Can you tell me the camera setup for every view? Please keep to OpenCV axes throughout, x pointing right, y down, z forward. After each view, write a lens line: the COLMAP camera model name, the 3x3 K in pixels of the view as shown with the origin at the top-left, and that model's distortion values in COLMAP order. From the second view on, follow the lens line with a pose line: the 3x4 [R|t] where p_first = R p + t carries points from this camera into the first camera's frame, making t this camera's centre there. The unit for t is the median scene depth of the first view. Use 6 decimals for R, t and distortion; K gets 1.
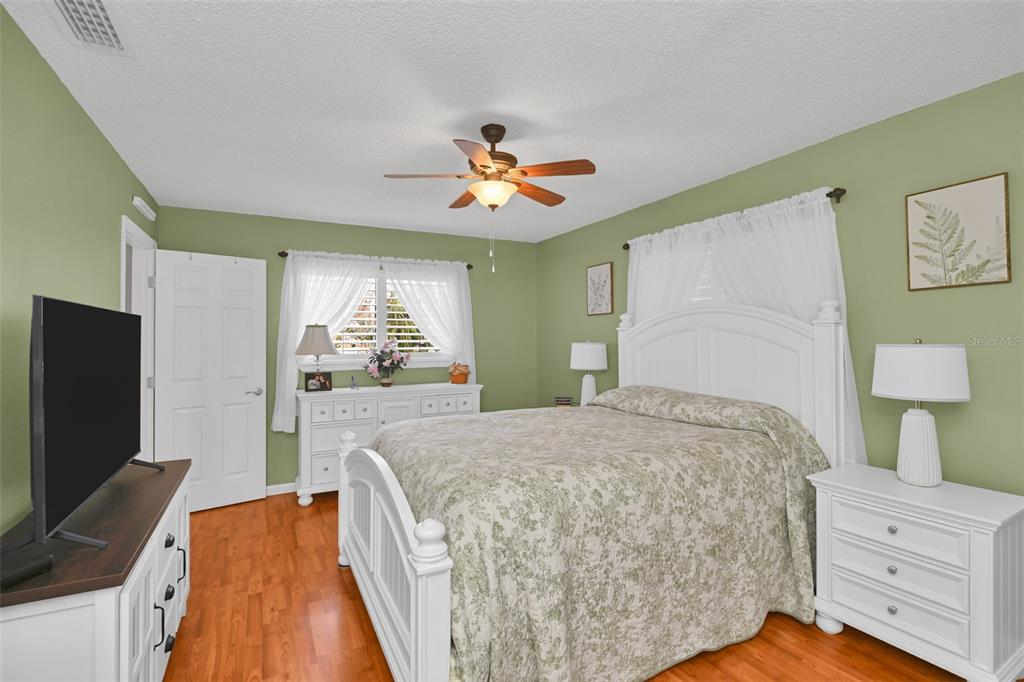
lens RADIAL K [[468.8, 0, 508.3], [0, 468.8, 344.5], [0, 0, 1]] dist [-0.000351, -0.000313]
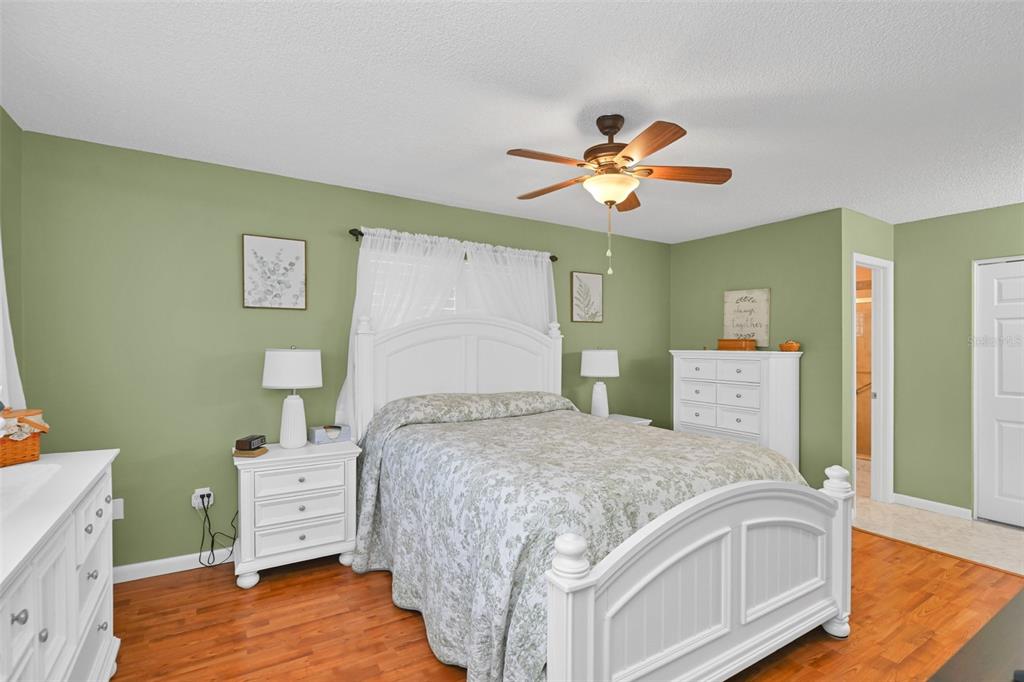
lens RADIAL K [[468.8, 0, 508.3], [0, 468.8, 344.5], [0, 0, 1]] dist [-0.000351, -0.000313]
pose [[-0.058050, 0.006768, 0.998291, -0.794047], [0.001794, 0.999976, -0.006675, -0.007998], [-0.998312, 0.001404, -0.058060, 1.059601]]
